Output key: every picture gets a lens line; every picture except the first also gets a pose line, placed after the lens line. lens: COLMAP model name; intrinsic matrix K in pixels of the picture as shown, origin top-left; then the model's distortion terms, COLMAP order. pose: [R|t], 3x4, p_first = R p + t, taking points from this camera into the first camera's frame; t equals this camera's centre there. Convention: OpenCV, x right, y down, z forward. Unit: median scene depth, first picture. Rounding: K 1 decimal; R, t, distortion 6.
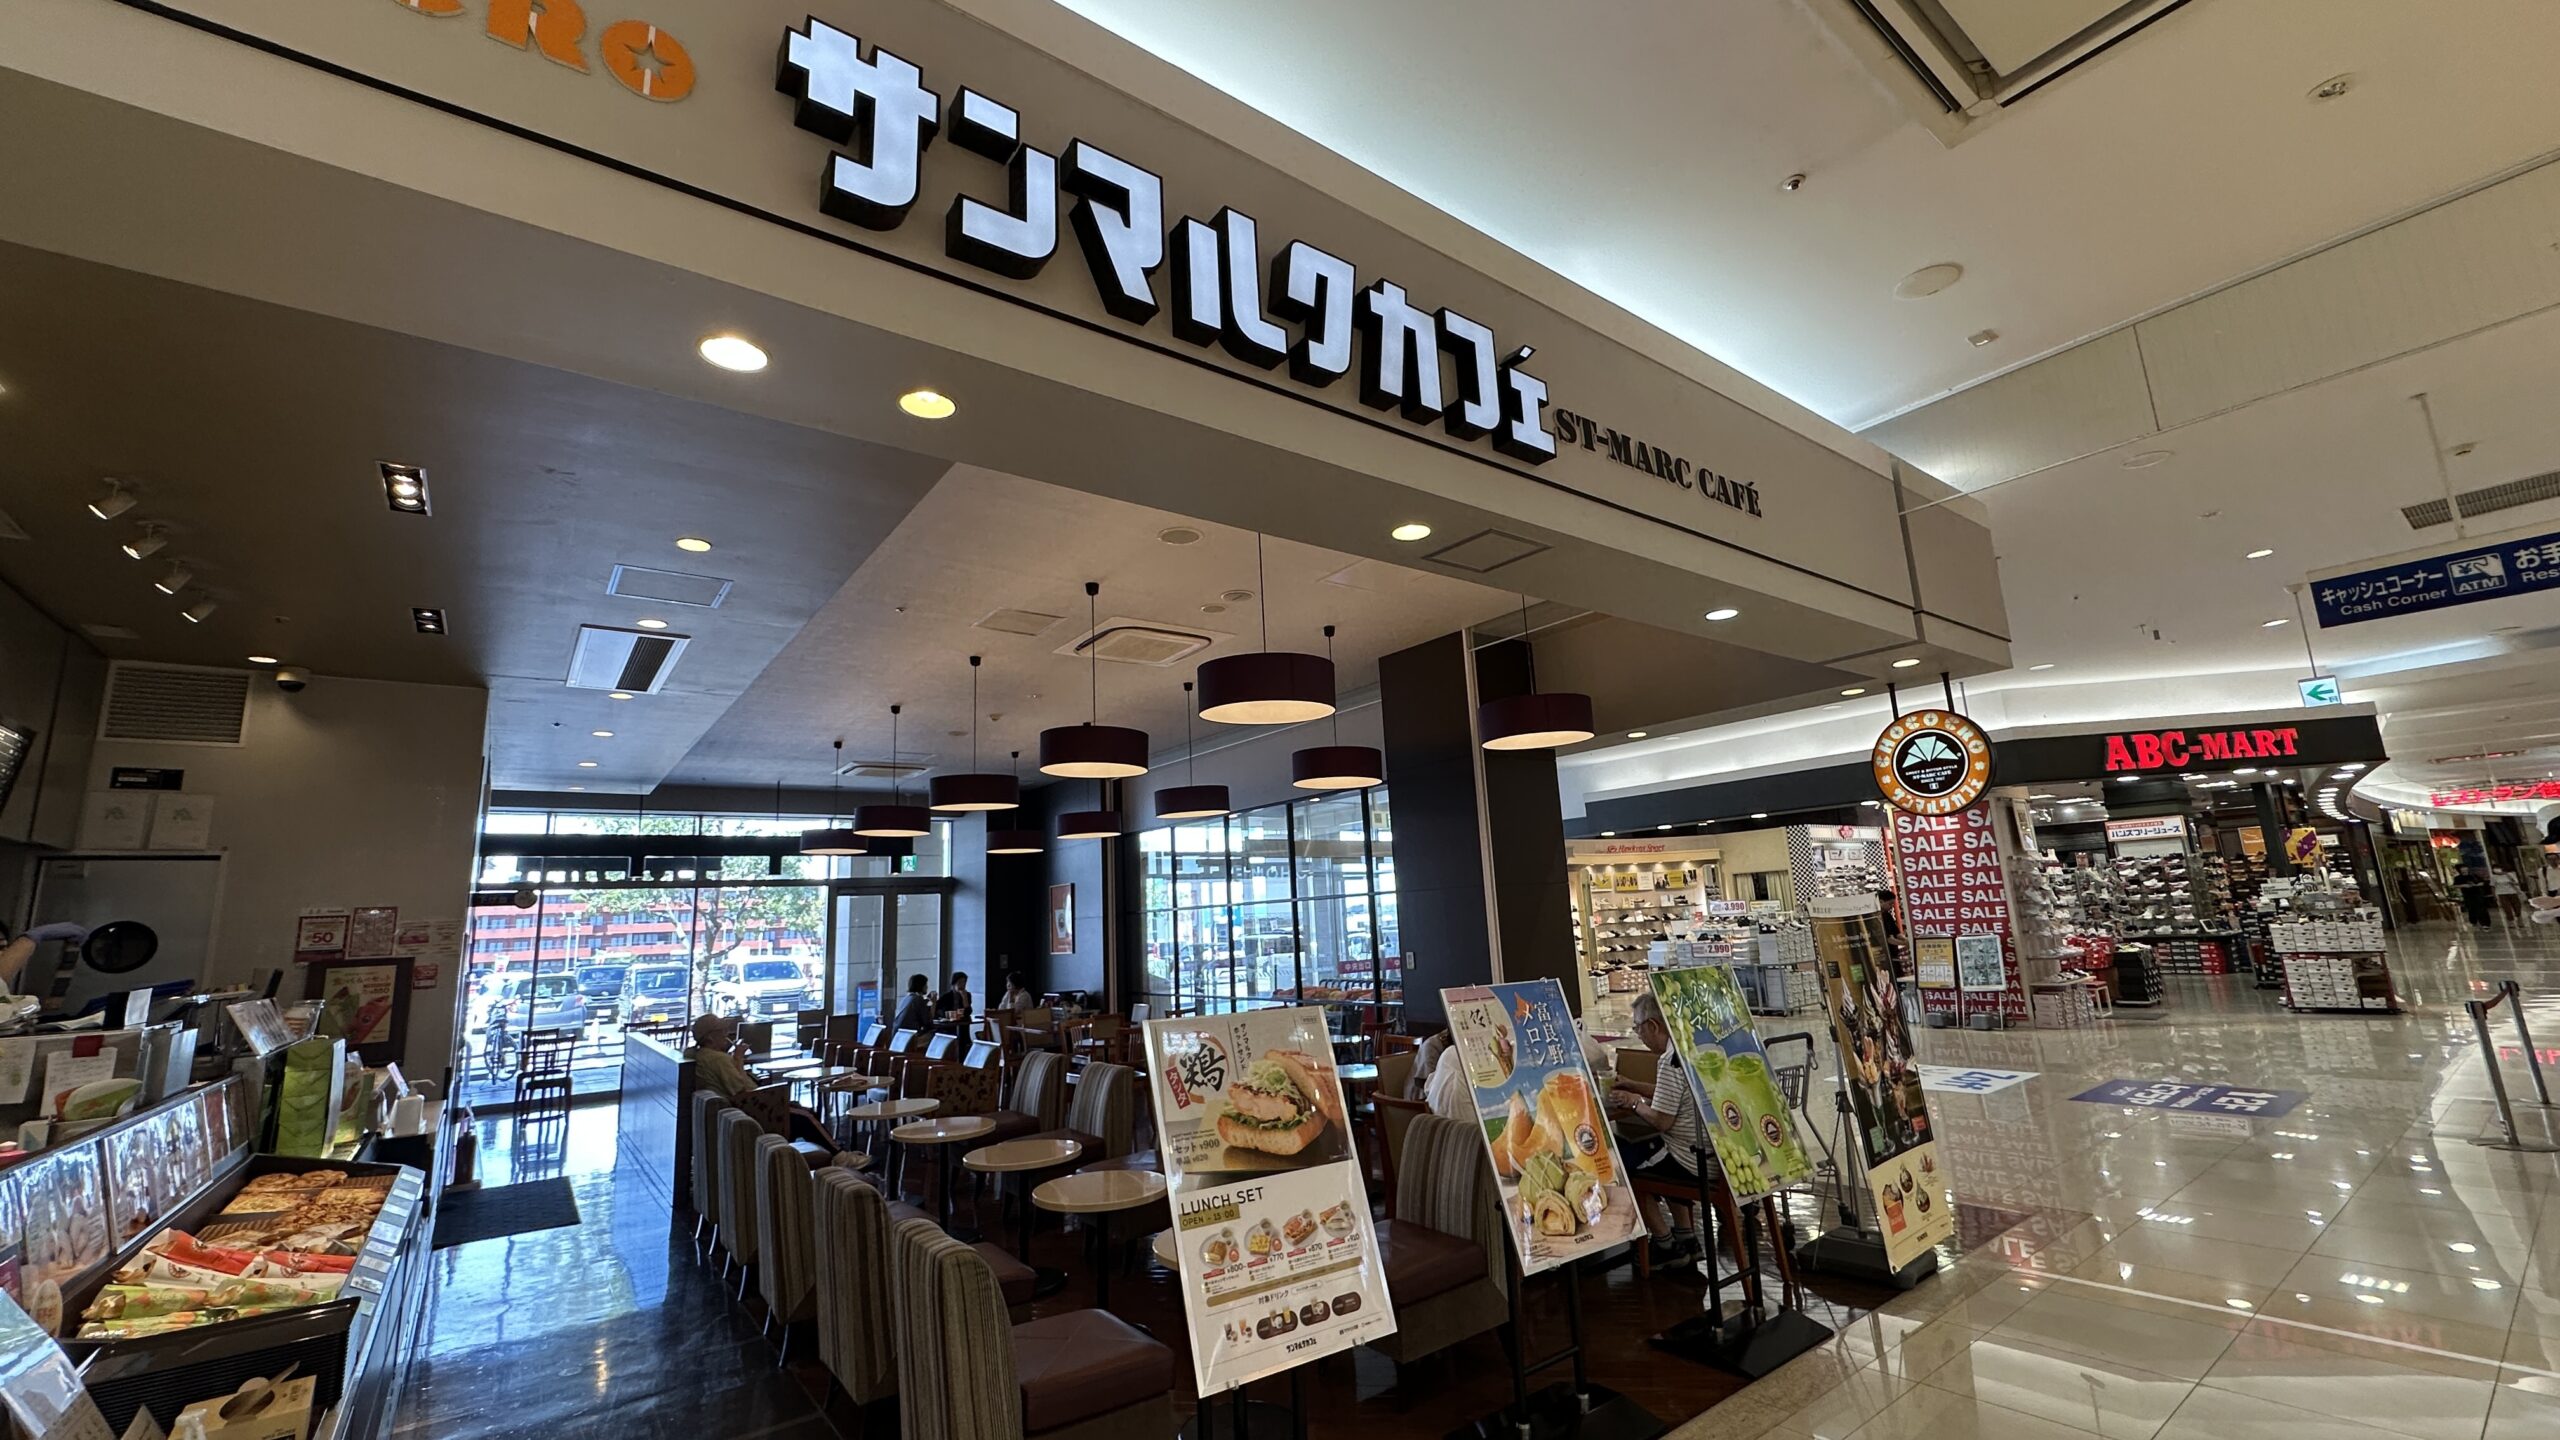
lens RADIAL K [[1022.9, 0, 1273.8], [0, 1022.9, 719.3], [0, 0, 1]] dist [0.001119, 0.000228]
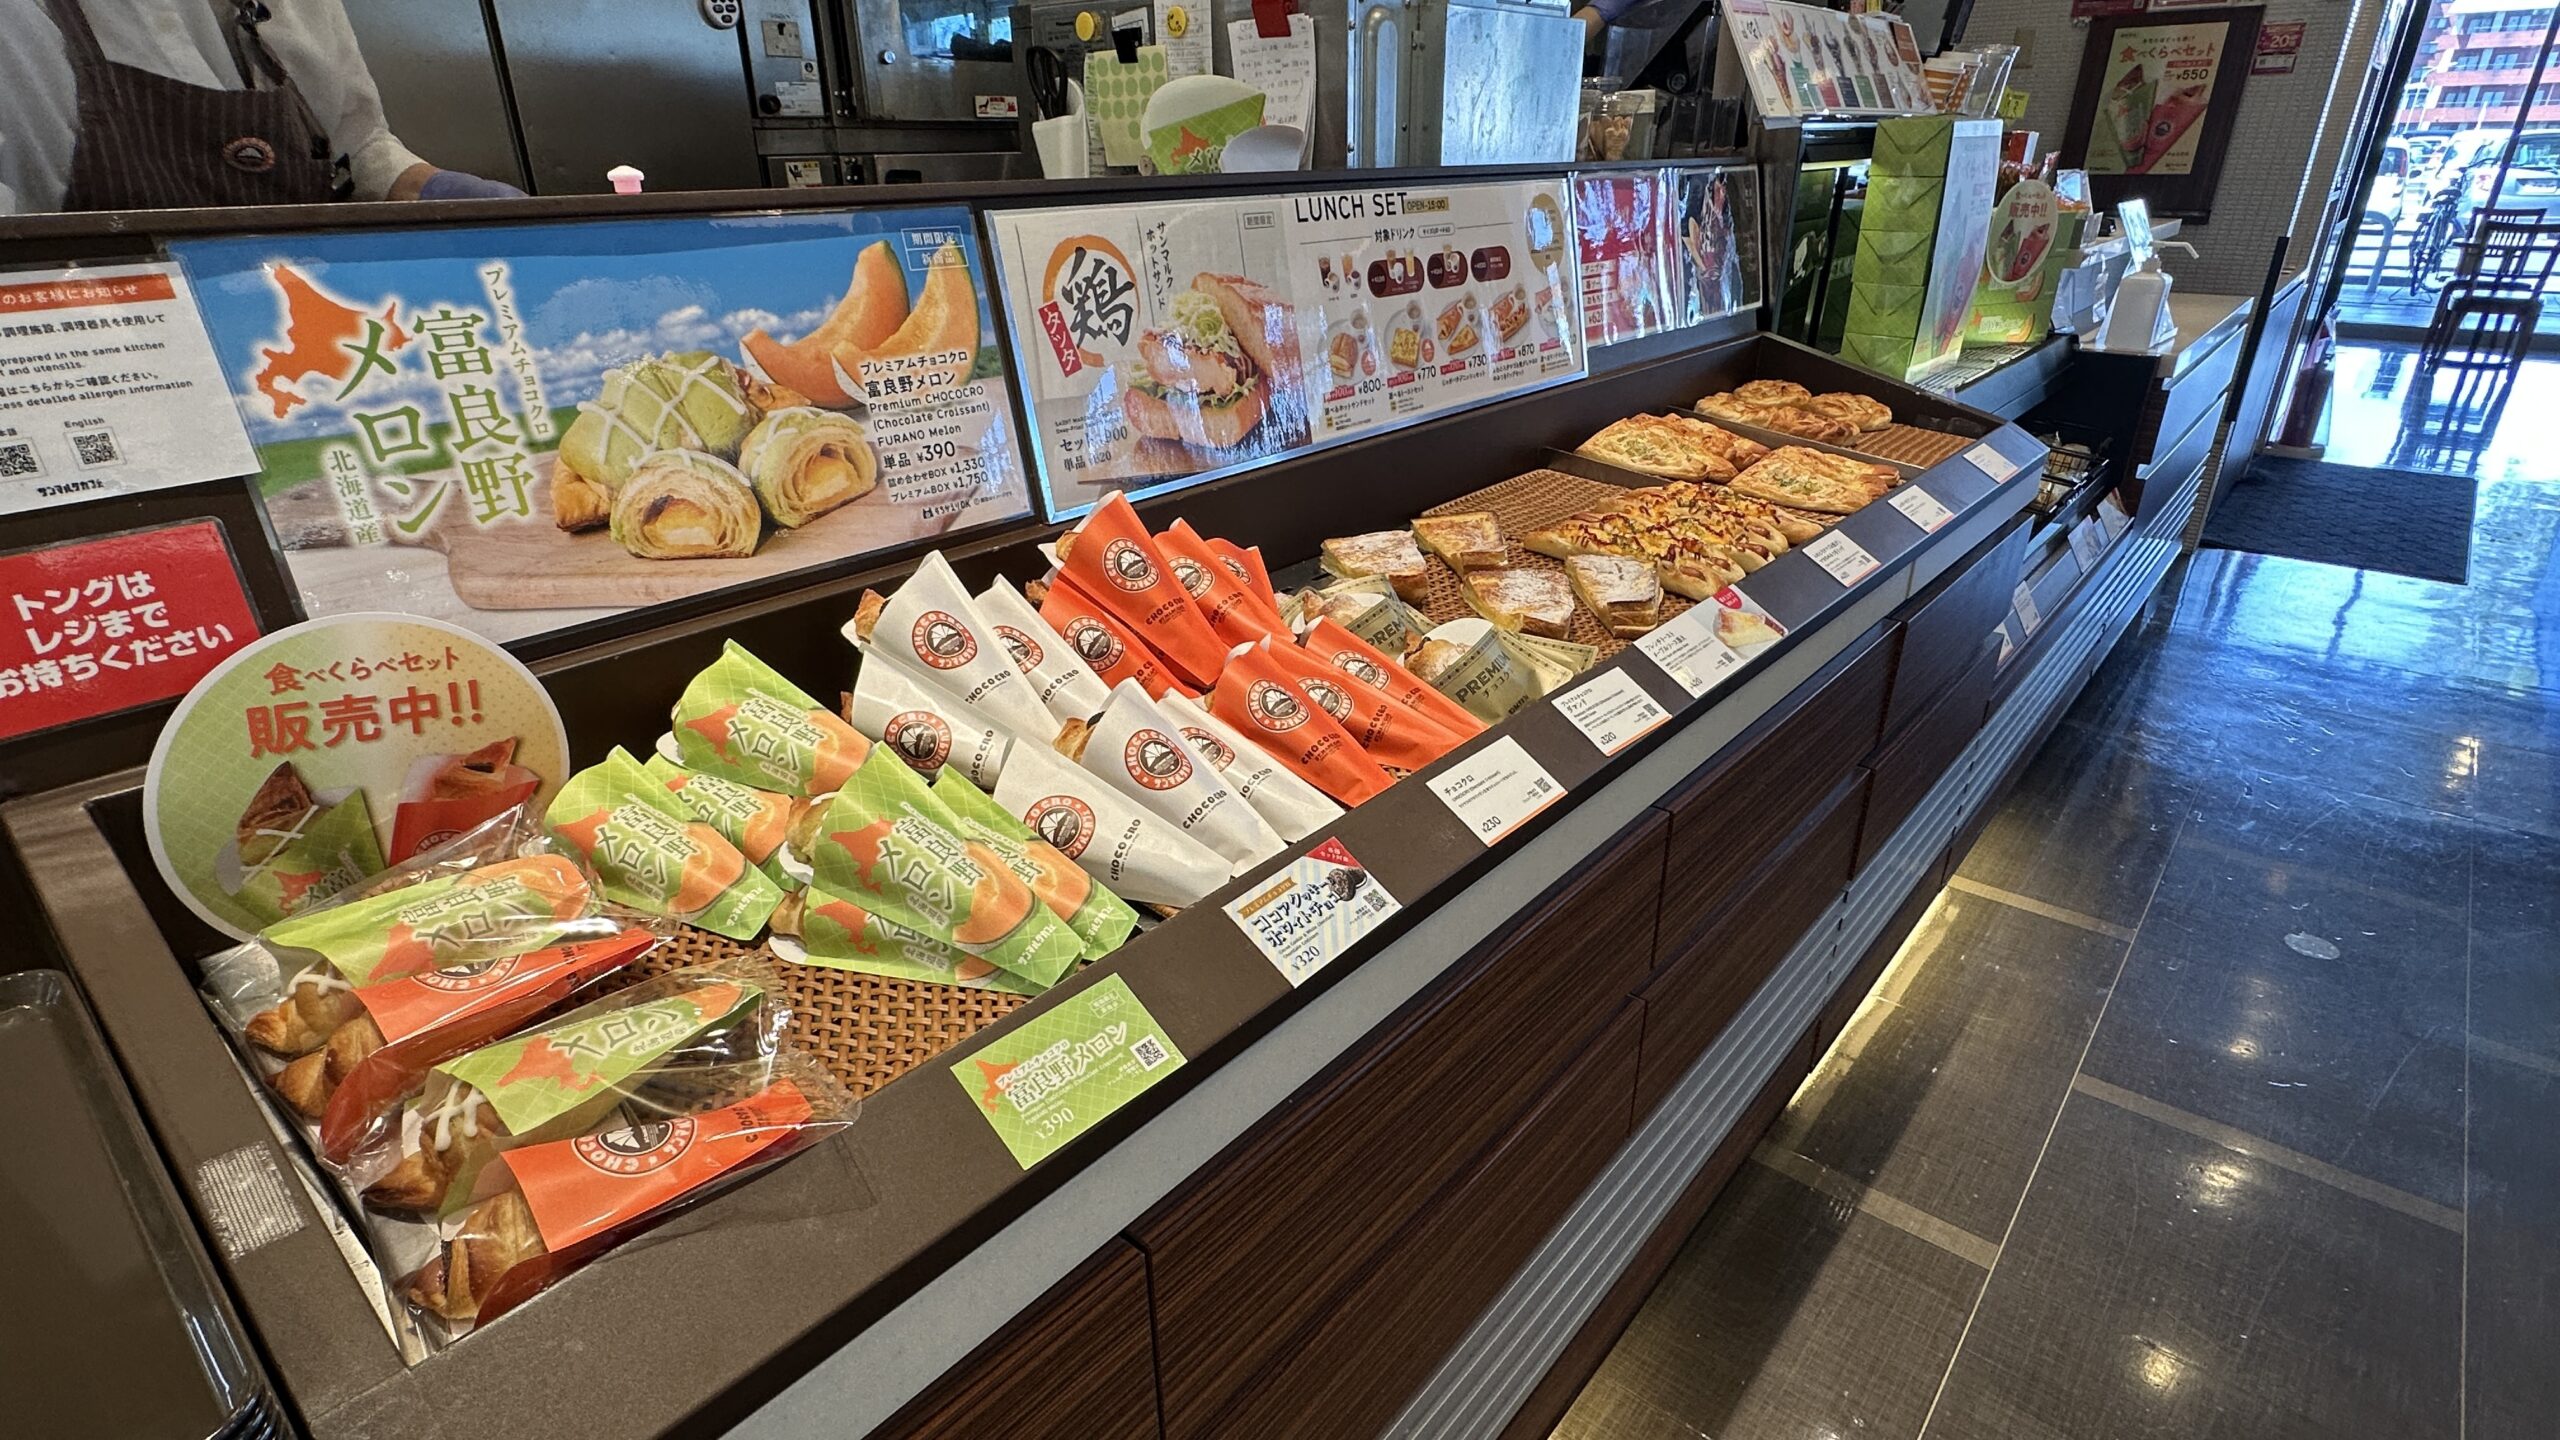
lens RADIAL K [[1258.4, 0, 1278.1], [0, 1258.4, 717.8], [0, 0, 1]] dist [-0.002158, -0.000163]
pose [[0.216207, 0.445212, -0.868931, -0.145297], [0.195083, 0.852335, 0.485250, 0.079875], [0.956659, -0.274428, 0.097428, 0.219897]]
